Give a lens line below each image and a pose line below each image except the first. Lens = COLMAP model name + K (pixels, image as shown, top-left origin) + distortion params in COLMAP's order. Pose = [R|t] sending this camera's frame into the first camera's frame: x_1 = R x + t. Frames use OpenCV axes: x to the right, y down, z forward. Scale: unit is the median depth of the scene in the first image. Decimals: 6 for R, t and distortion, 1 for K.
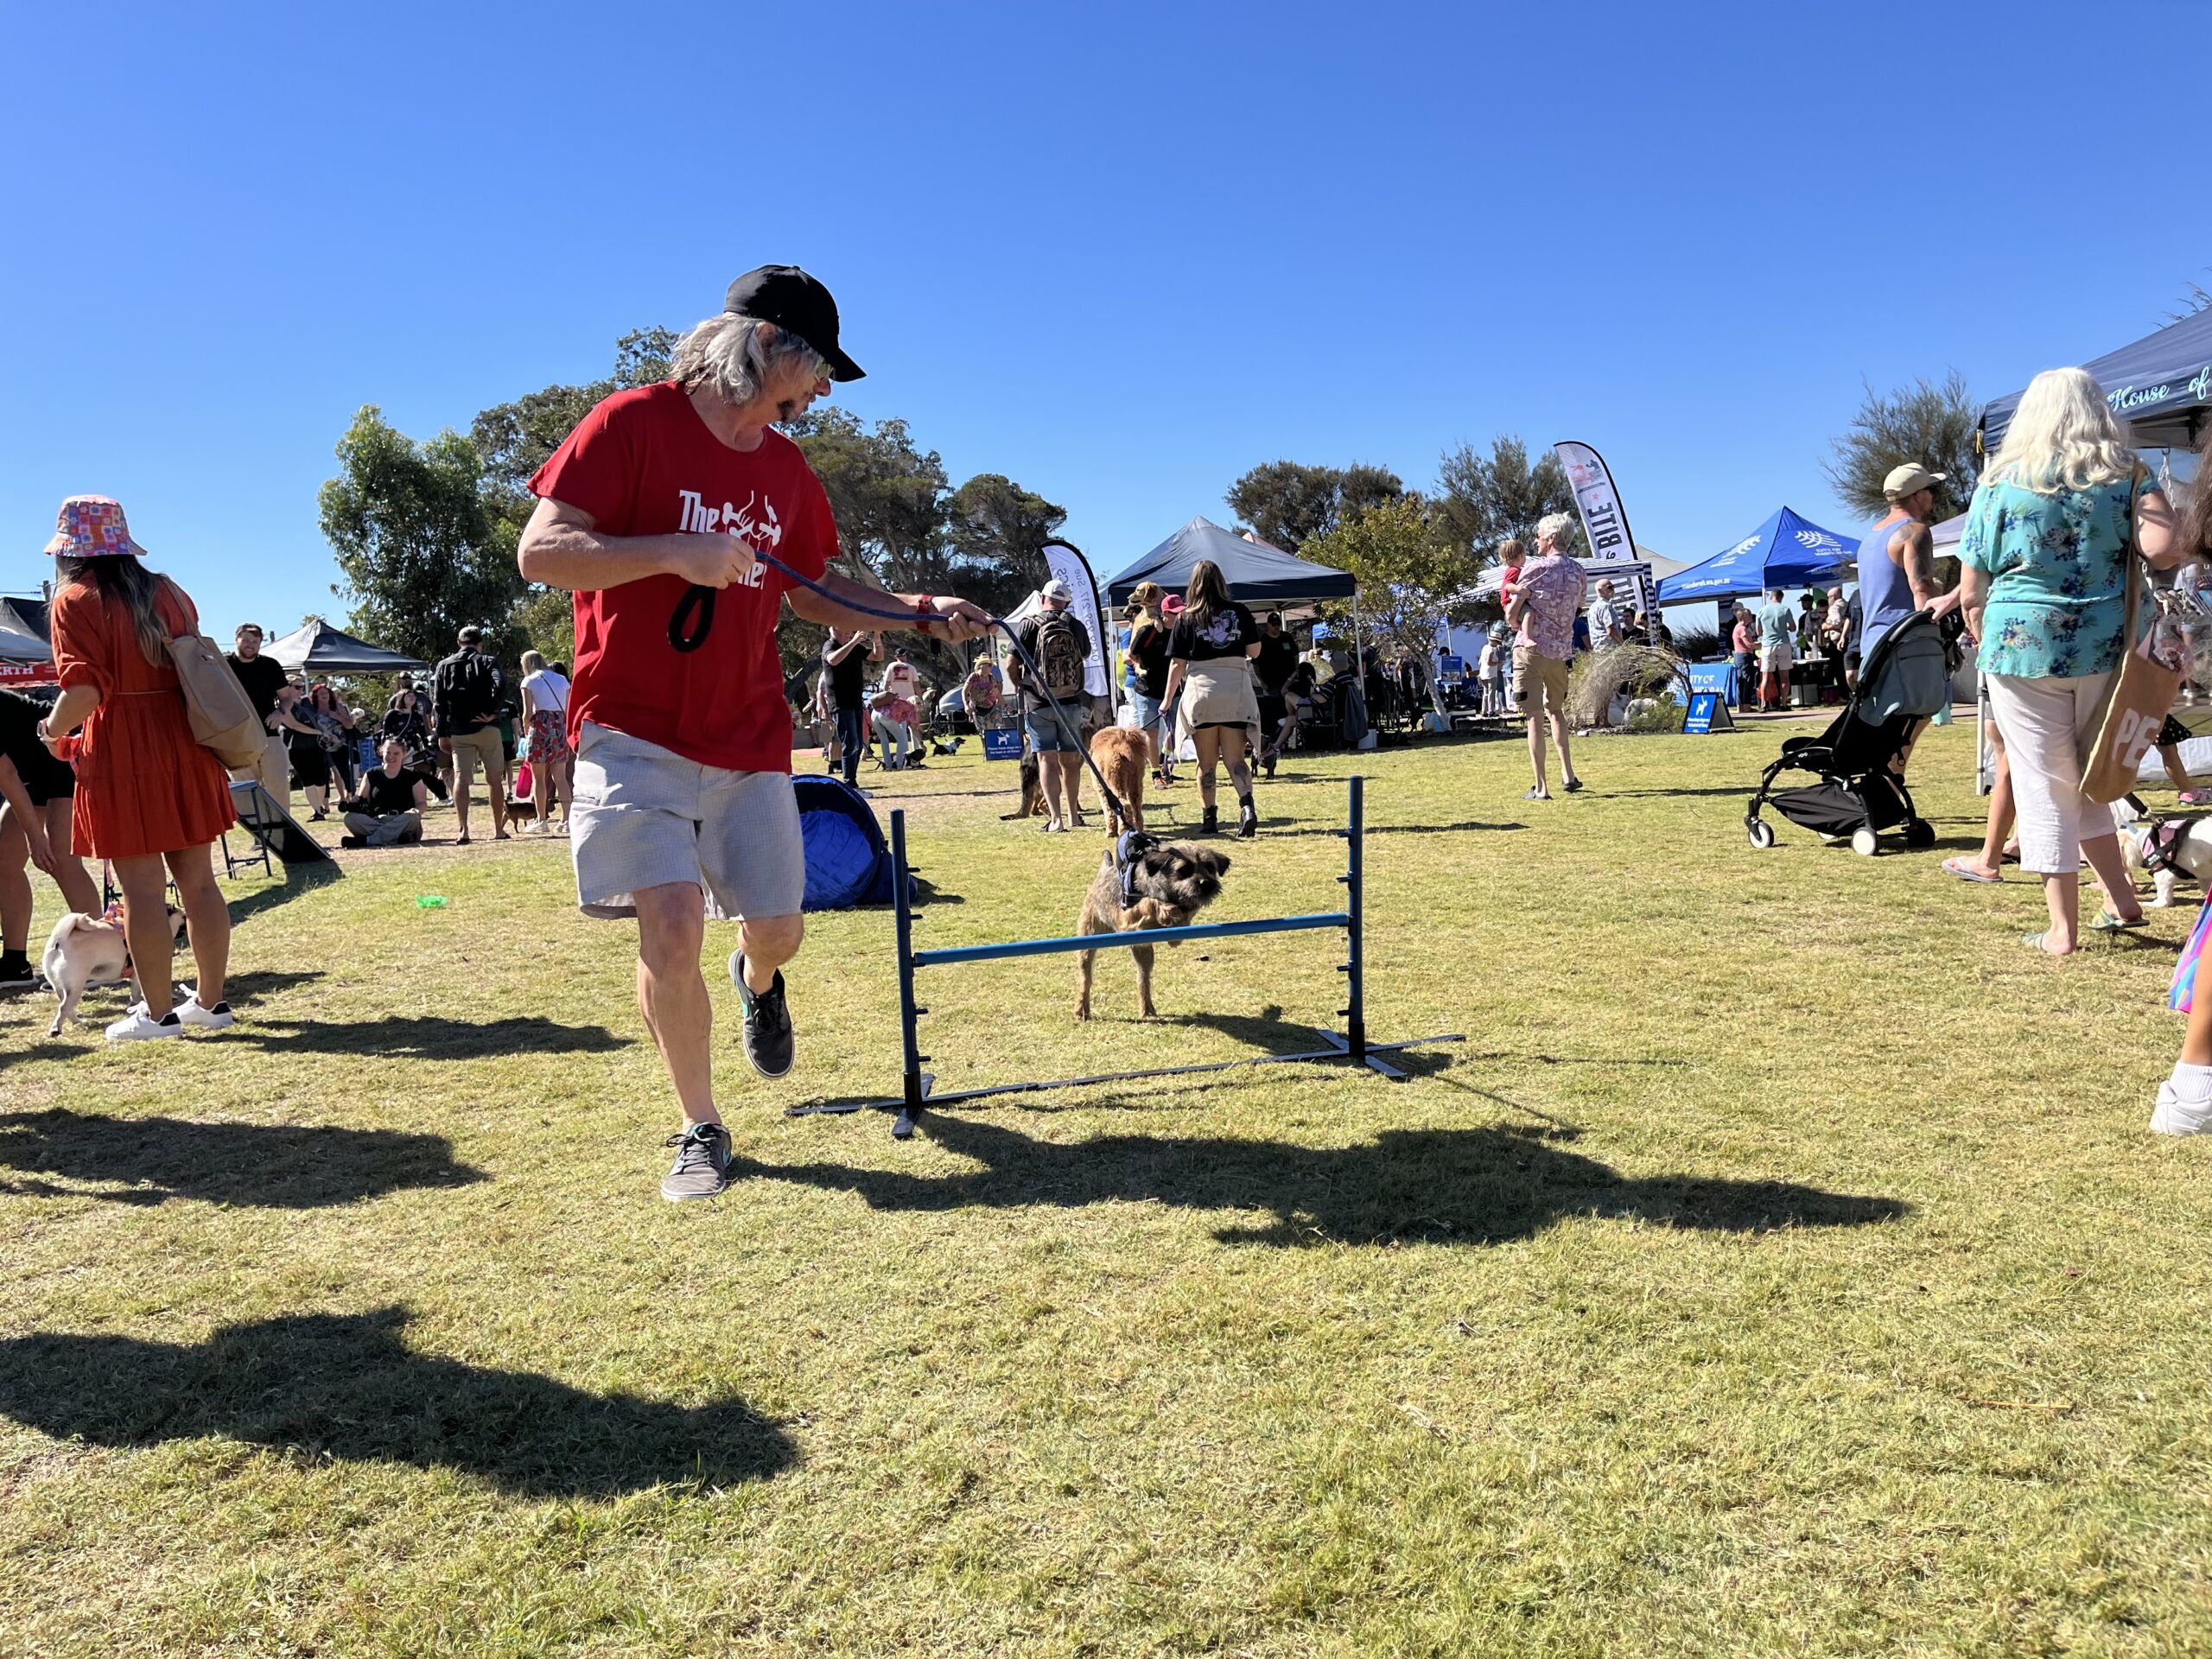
lens RADIAL K [[1655.0, 0, 1101.2], [0, 1655.0, 827.9], [0, 0, 1]] dist [0.039374, -0.071957]
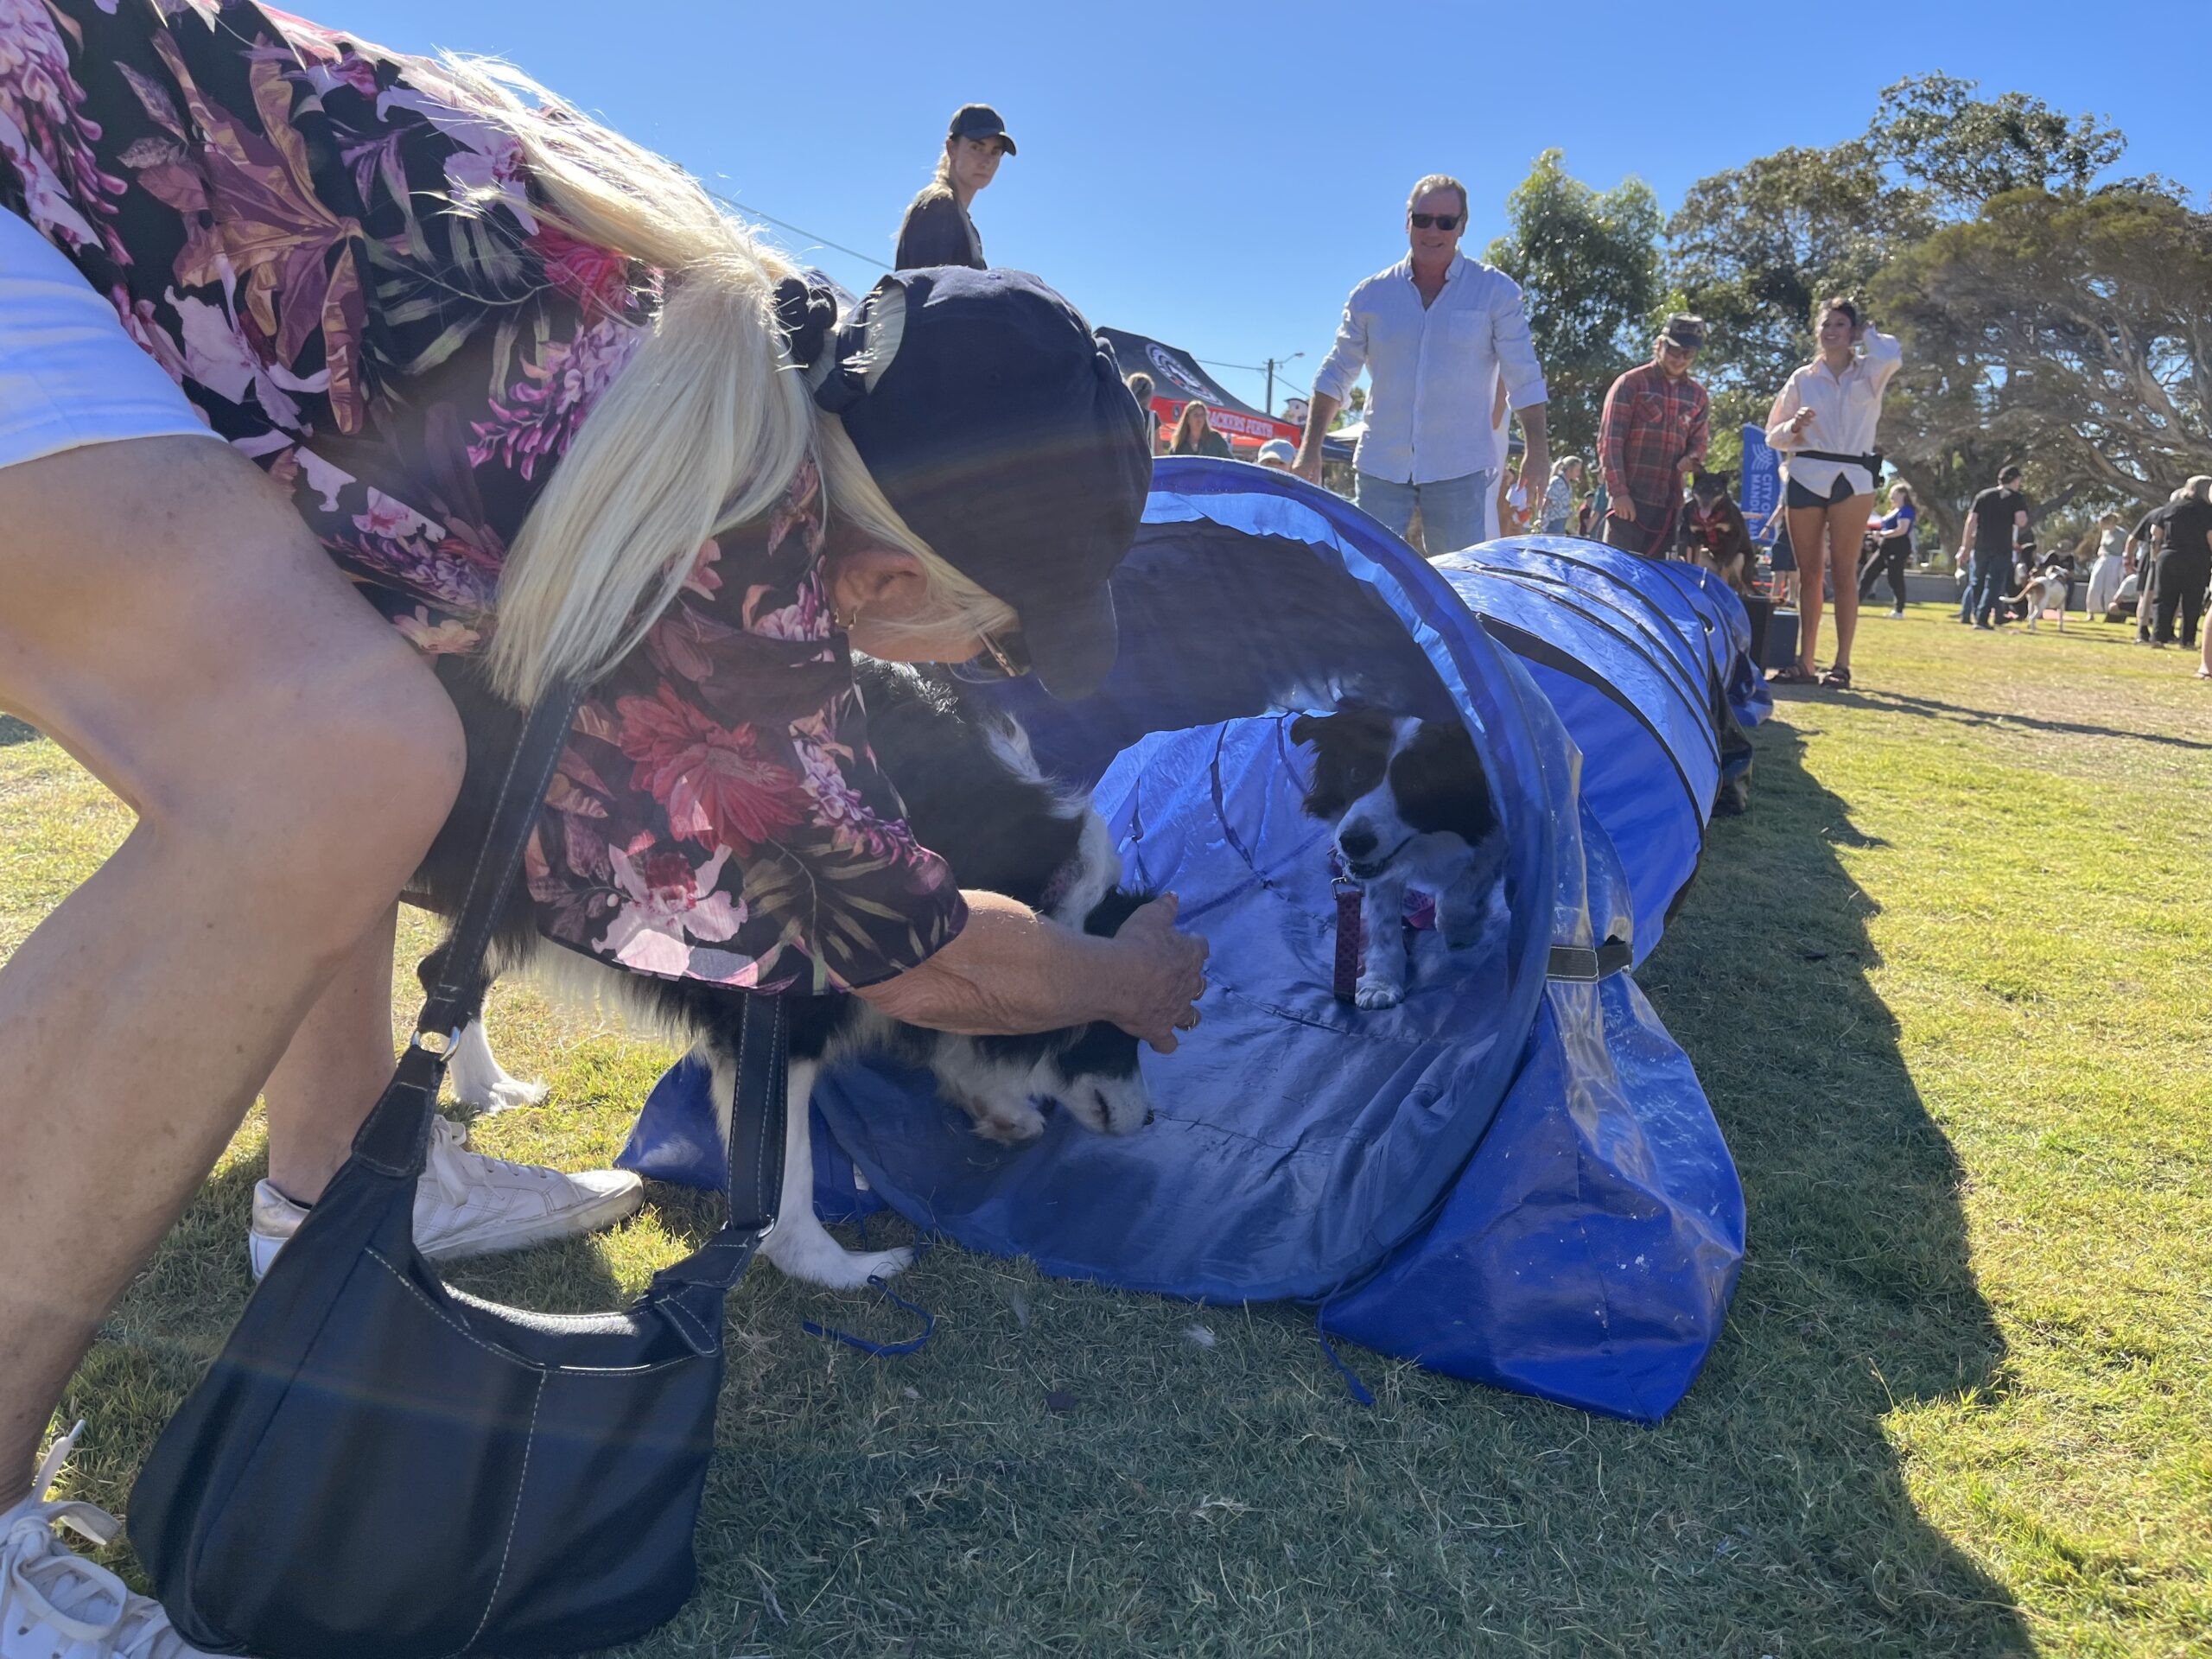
lens RADIAL K [[1655.0, 0, 1101.2], [0, 1655.0, 827.9], [0, 0, 1]] dist [0.039374, -0.071957]
pose [[0.768278, 0.218670, -0.601609, -0.012463], [-0.155764, 0.975456, 0.155636, -0.003070], [0.620876, -0.025863, 0.783482, 0.129259]]
